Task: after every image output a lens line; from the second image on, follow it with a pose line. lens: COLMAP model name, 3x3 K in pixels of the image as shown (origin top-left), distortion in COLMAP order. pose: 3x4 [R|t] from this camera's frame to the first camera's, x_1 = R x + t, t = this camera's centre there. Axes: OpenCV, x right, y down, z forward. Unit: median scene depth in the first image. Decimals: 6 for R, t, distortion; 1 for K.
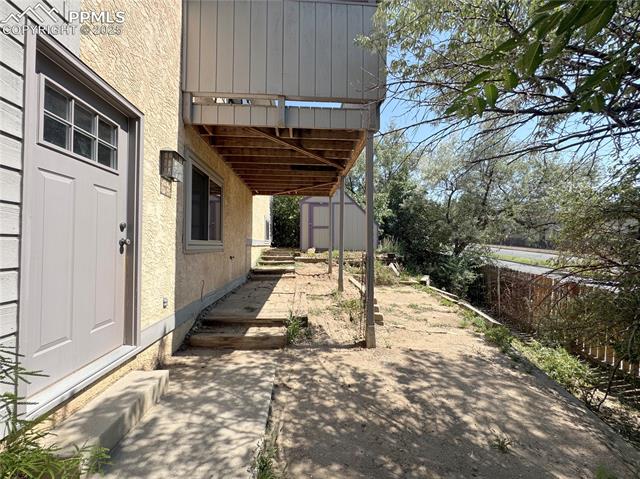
lens RADIAL K [[255.4, 0, 320.0], [0, 255.4, 239.5], [0, 0, 1]] dist [0.007246, -0.000073]
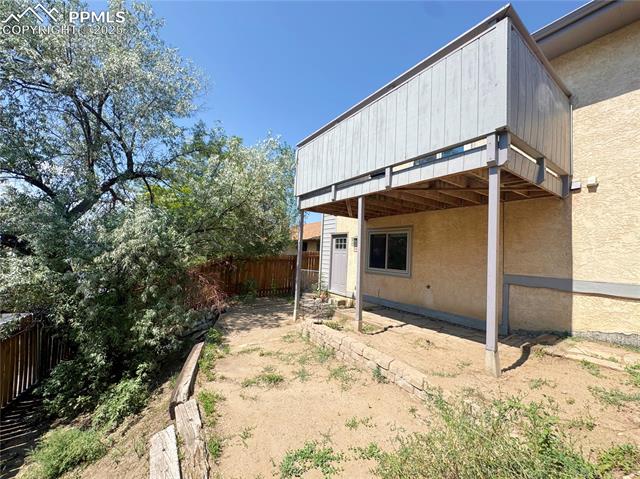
lens RADIAL K [[255.4, 0, 320.0], [0, 255.4, 239.5], [0, 0, 1]] dist [0.007246, -0.000073]
pose [[-0.864181, -0.077788, -0.497131, 1.233031], [-0.042879, 0.995769, -0.081275, -0.046327], [0.501350, -0.048920, -0.863861, 3.251256]]
